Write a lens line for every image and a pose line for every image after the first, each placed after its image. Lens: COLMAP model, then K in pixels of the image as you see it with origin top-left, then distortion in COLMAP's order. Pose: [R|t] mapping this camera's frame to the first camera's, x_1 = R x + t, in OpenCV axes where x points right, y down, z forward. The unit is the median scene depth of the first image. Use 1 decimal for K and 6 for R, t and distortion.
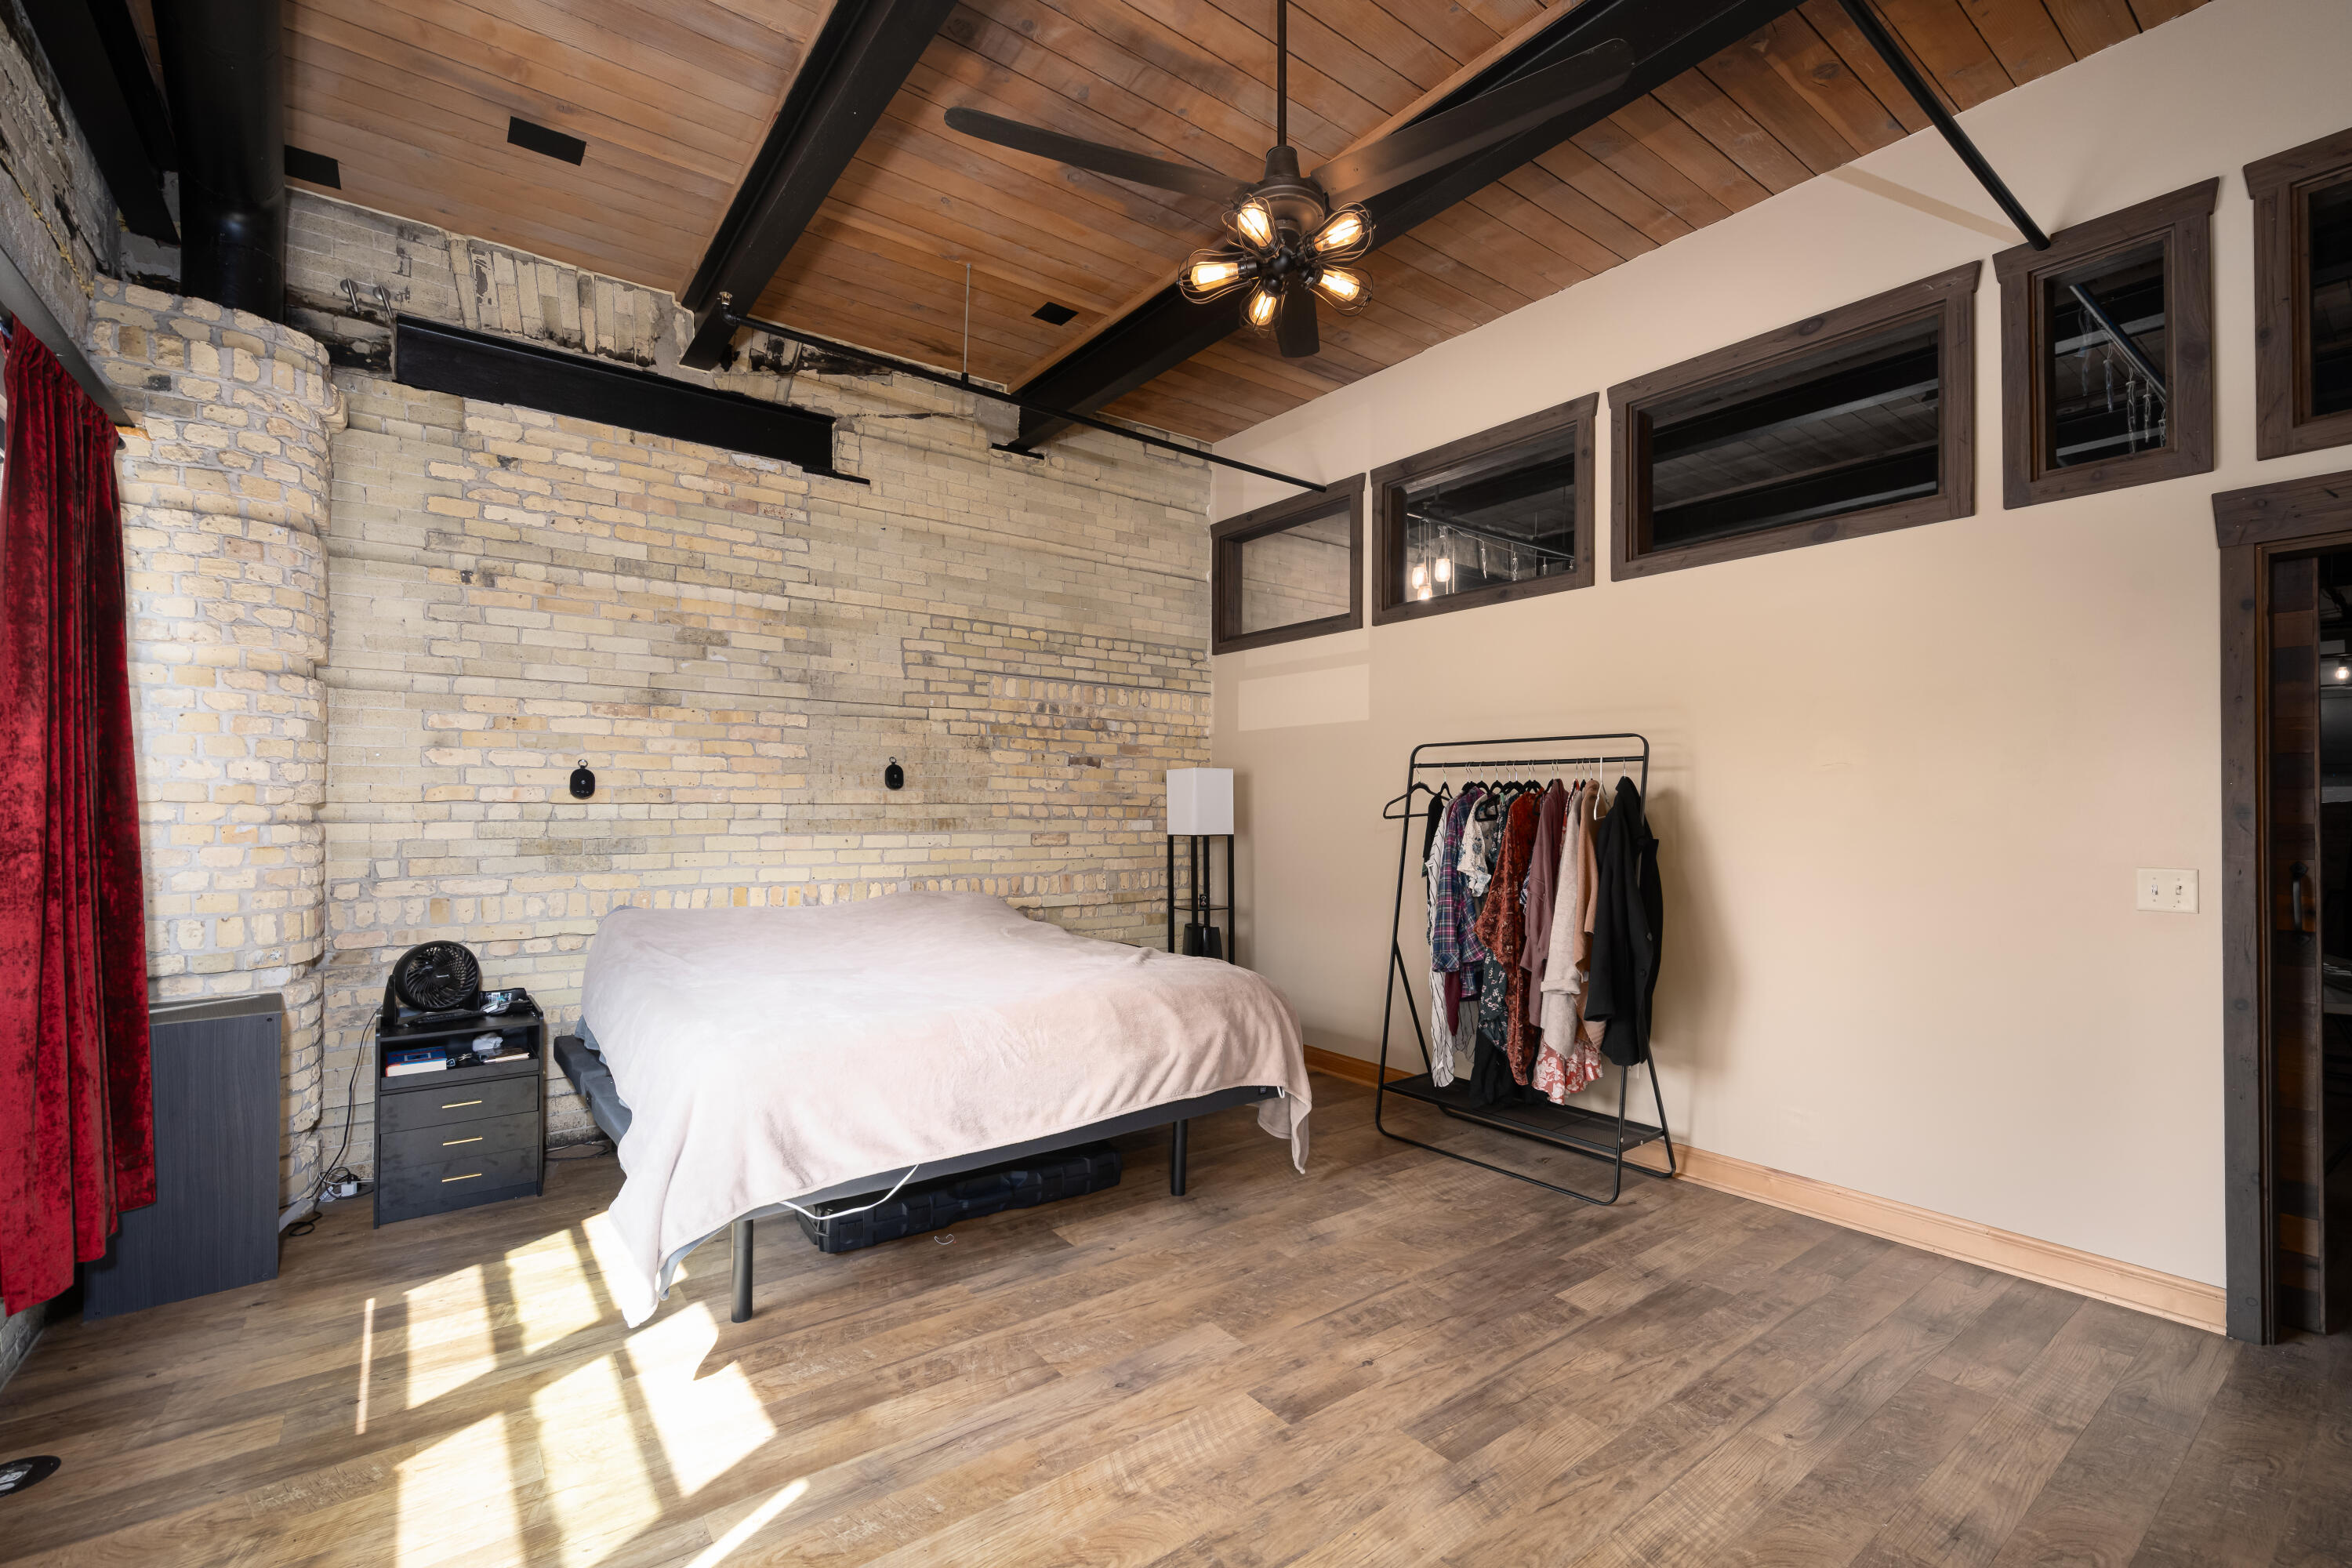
lens RADIAL K [[1005.2, 0, 1154.3], [0, 1005.2, 795.6], [0, 0, 1]] dist [-0.003088, -0.000060]
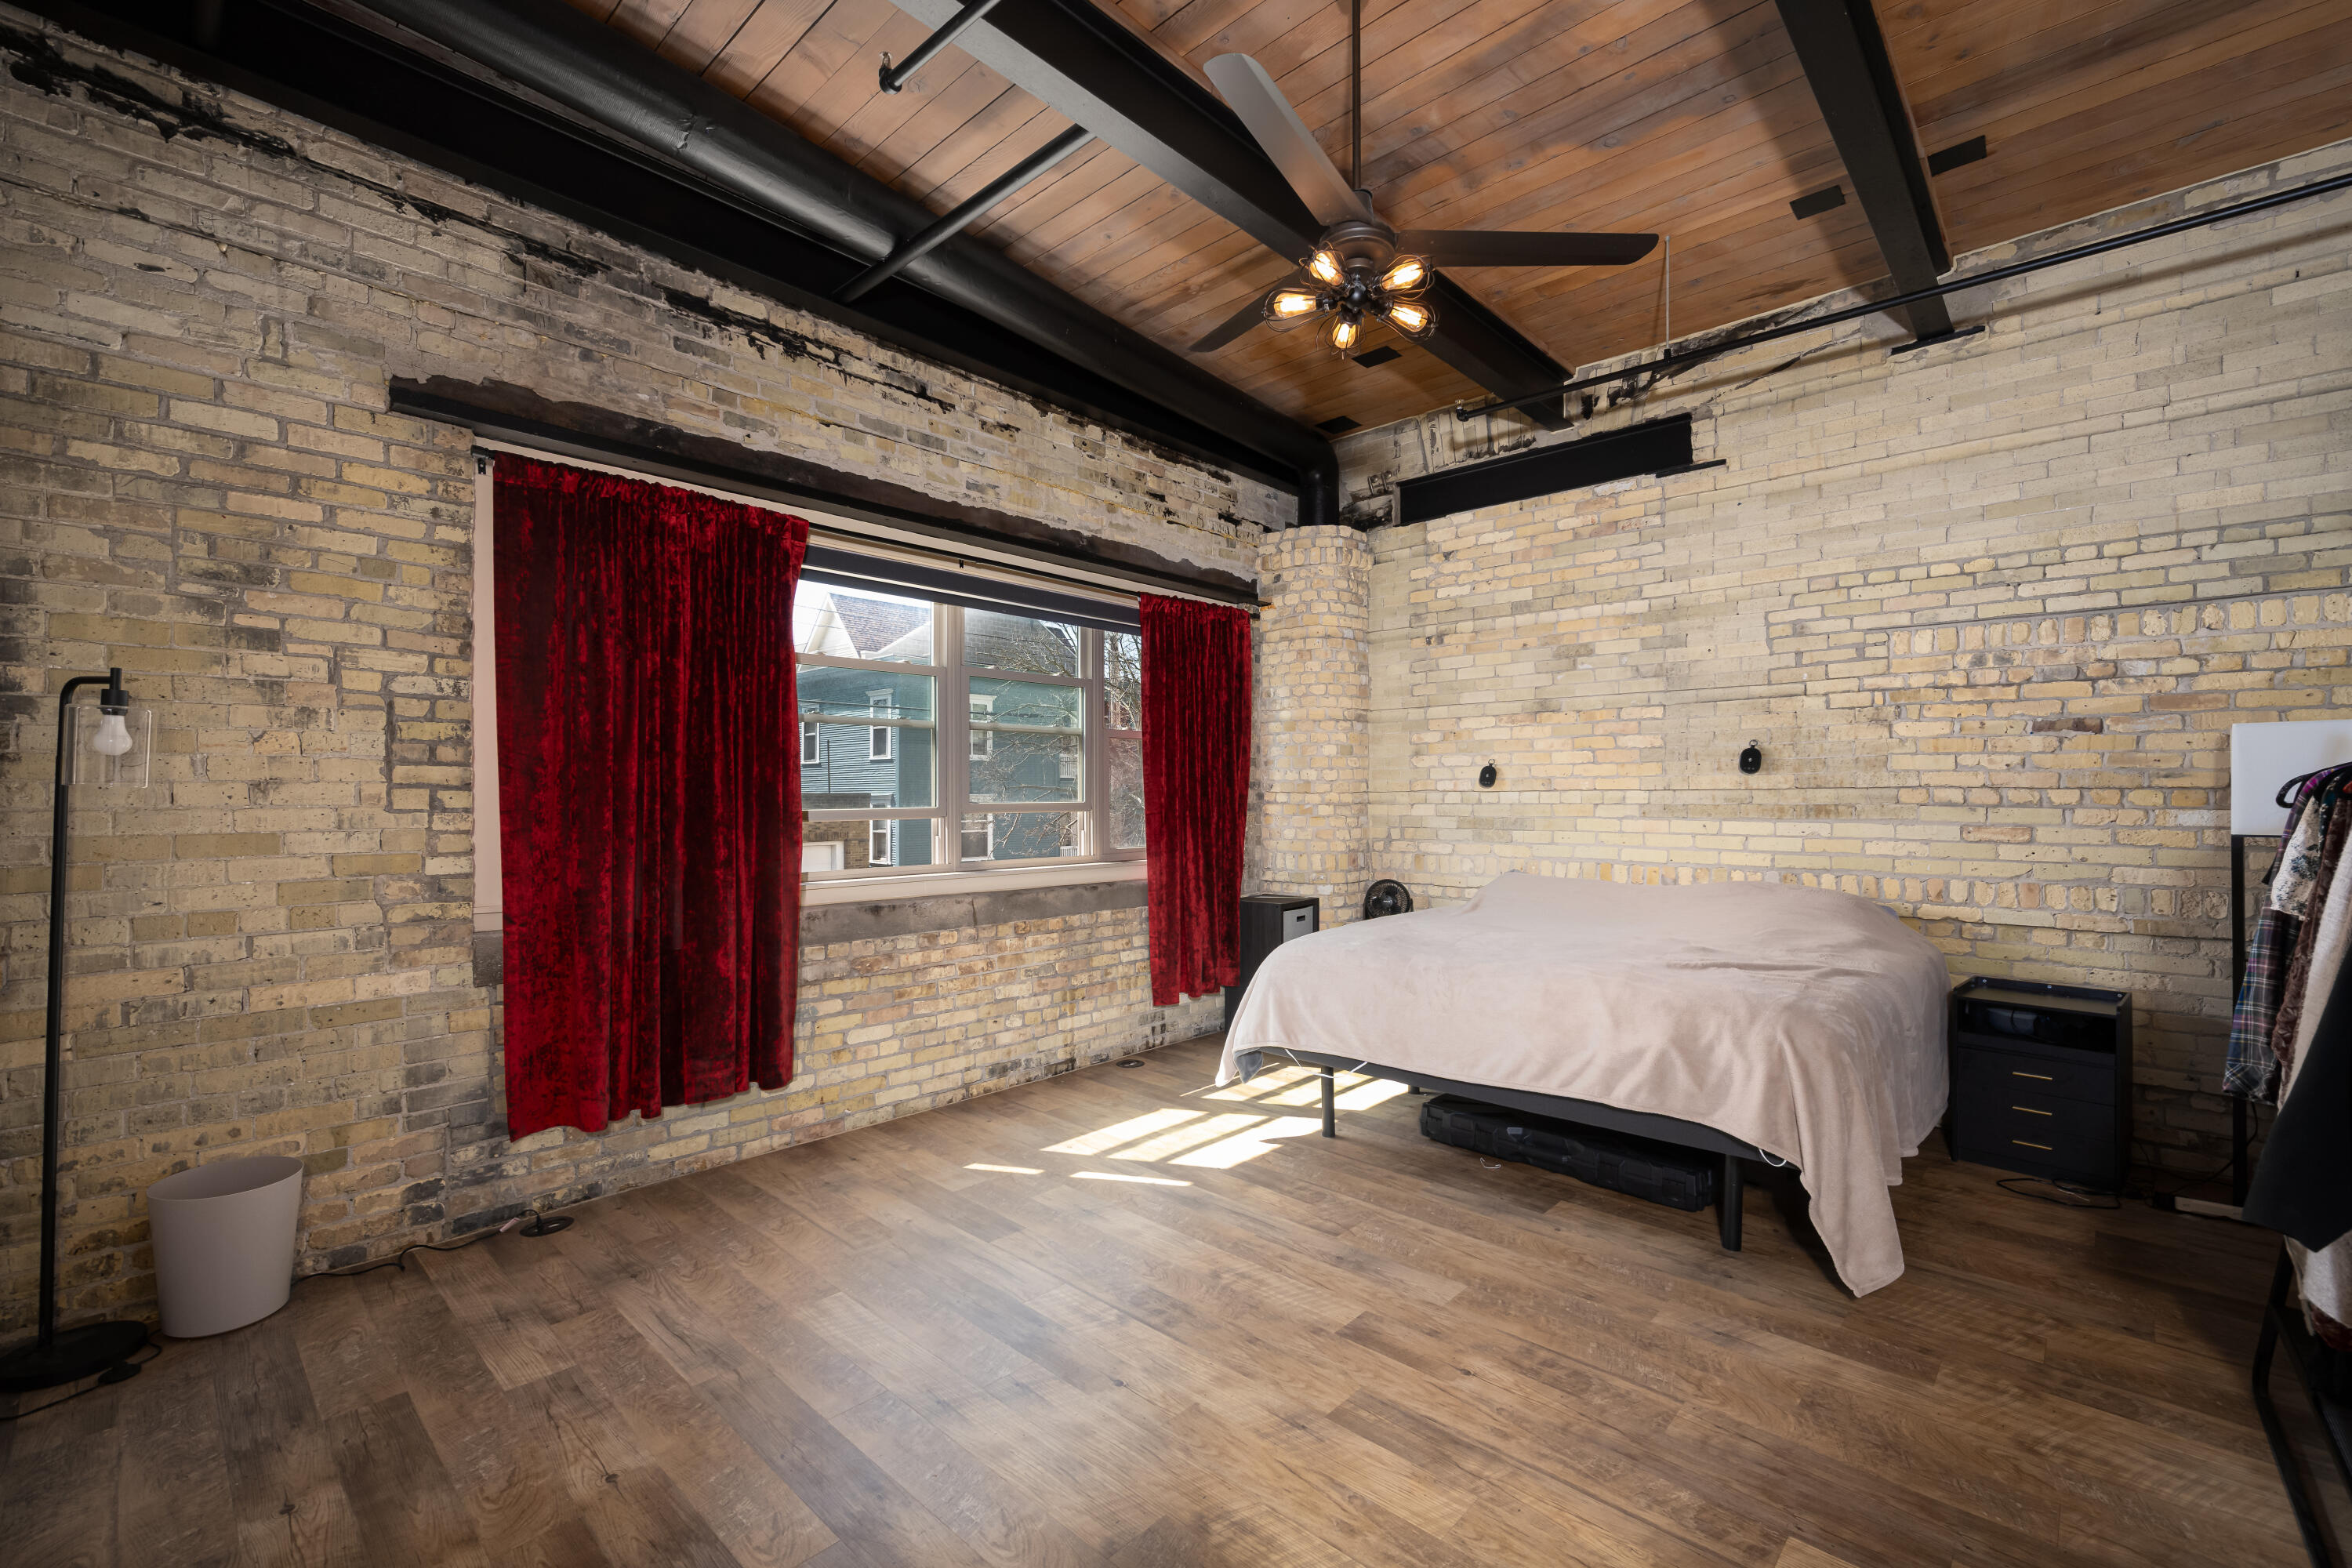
lens RADIAL K [[1005.2, 0, 1186.1], [0, 1005.2, 794.2], [0, 0, 1]] dist [-0.003088, -0.000060]
pose [[0.175029, -0.002249, -0.984561, 0.683271], [0.018127, 0.999835, 0.000938, 0.002883], [0.984396, -0.018011, 0.175041, 0.353706]]
